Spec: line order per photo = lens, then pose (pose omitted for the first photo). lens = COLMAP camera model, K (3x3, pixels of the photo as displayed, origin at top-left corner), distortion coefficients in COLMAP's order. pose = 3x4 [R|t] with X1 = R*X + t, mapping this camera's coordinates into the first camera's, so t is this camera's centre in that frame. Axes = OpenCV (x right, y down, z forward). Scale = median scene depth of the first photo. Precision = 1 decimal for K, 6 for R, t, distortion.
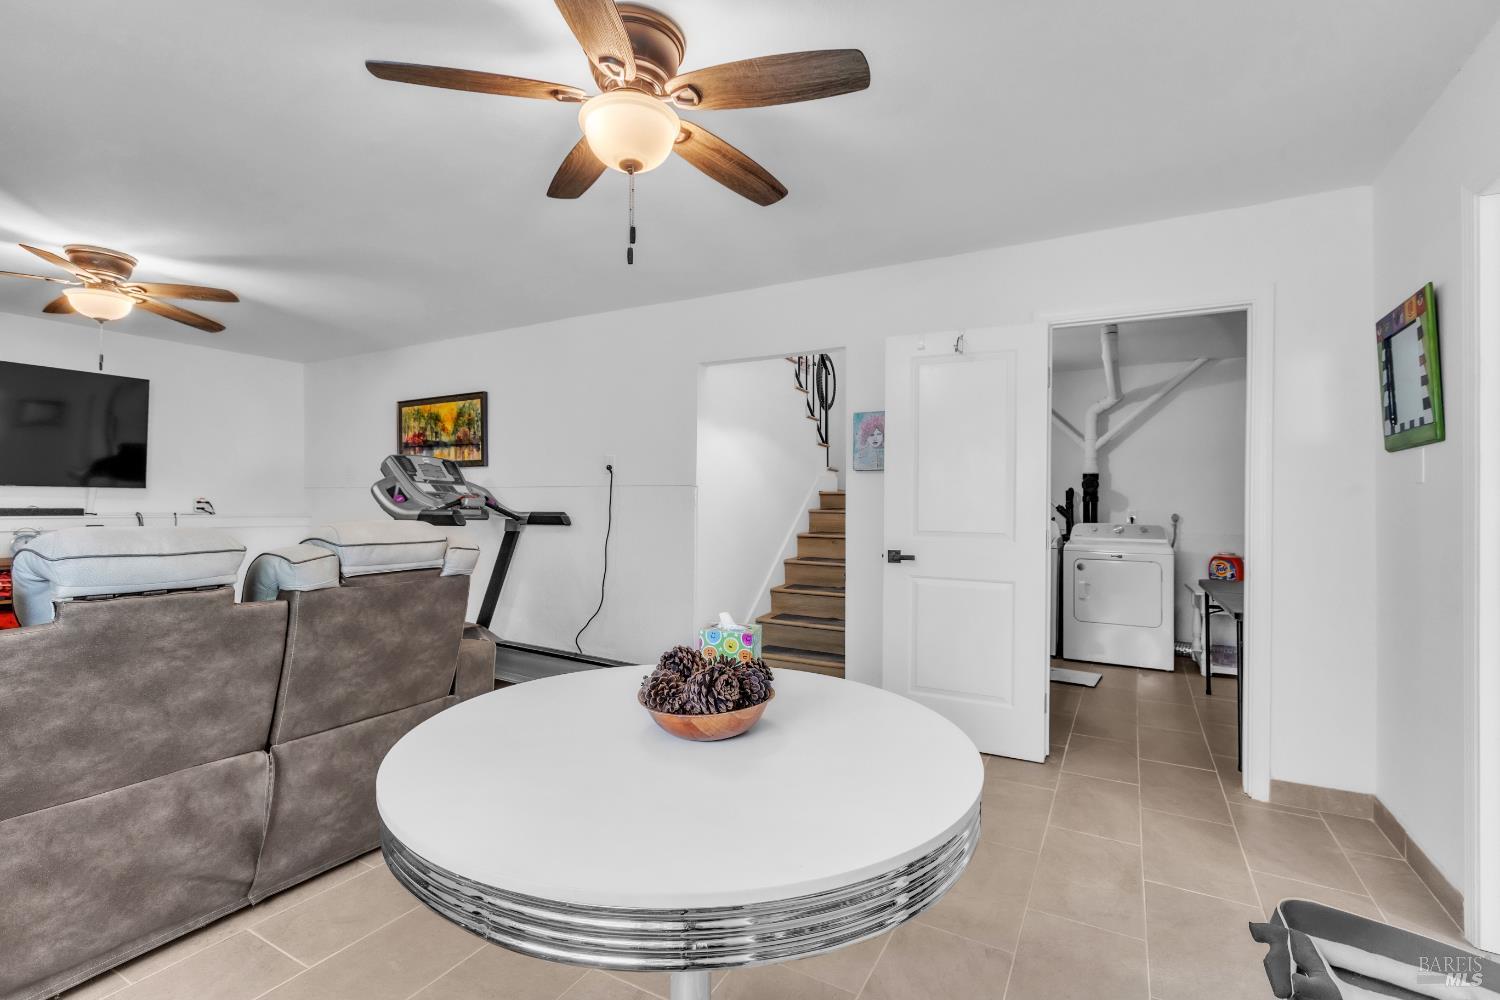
lens RADIAL K [[690.5, 0, 742.7], [0, 690.5, 501.9], [0, 0, 1]] dist [-0.004631, -0.000718]
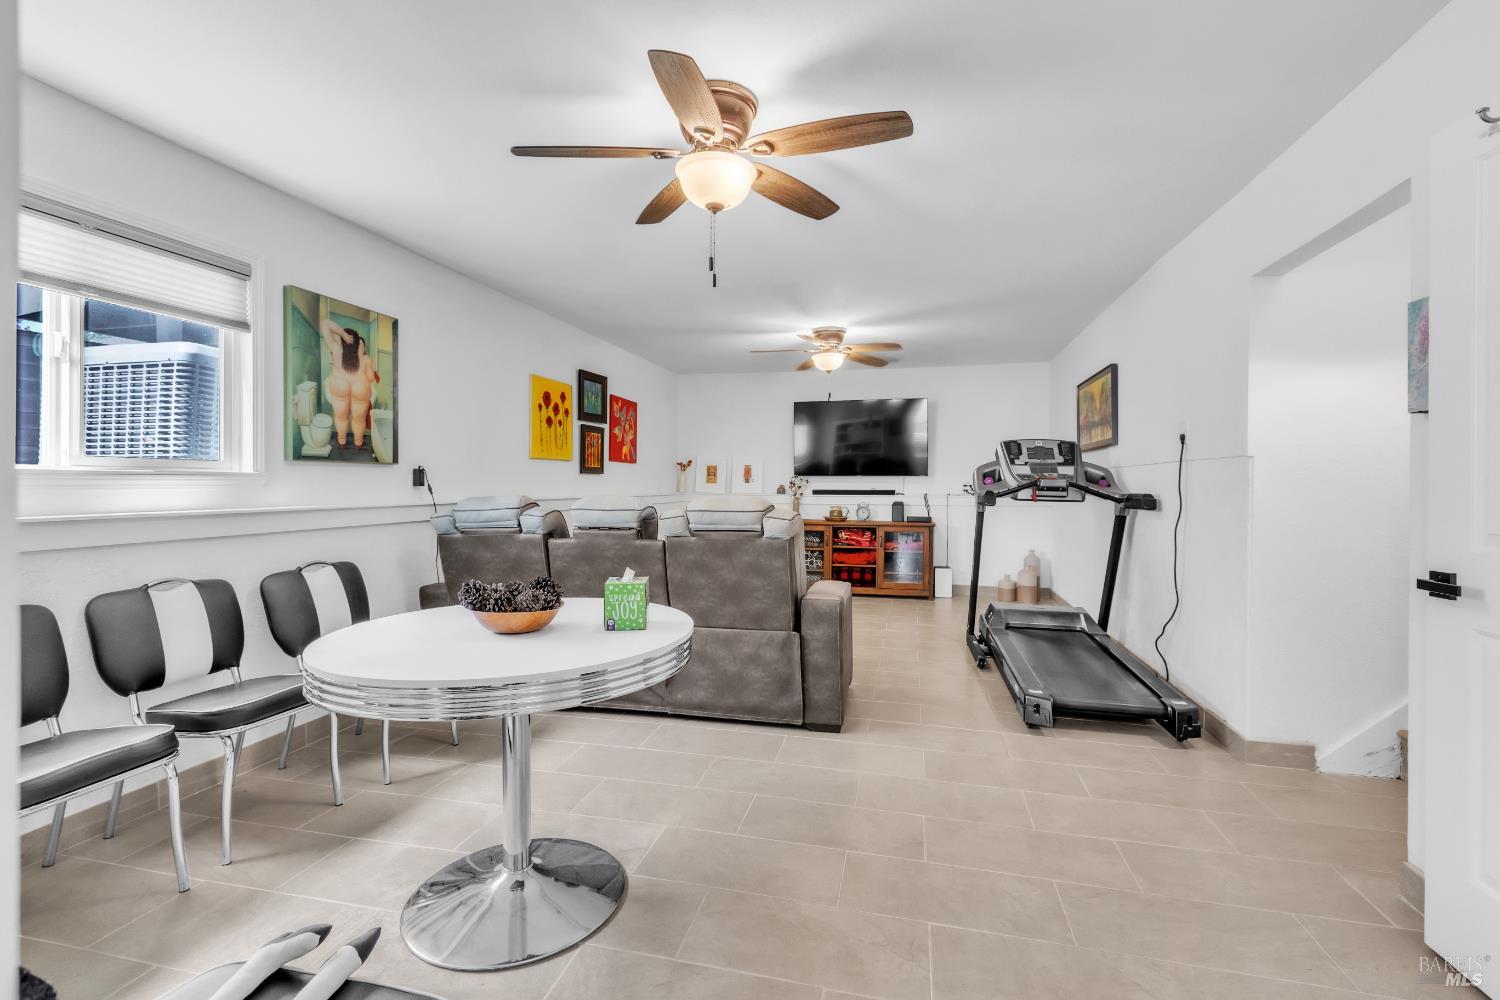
lens RADIAL K [[690.5, 0, 746.7], [0, 690.5, 488.9], [0, 0, 1]] dist [-0.004631, -0.000718]
pose [[0.263063, -0.002656, -0.964775, 0.391216], [0.006222, 0.999980, -0.001056, 0.005995], [0.964759, -0.005725, 0.263074, 0.276707]]
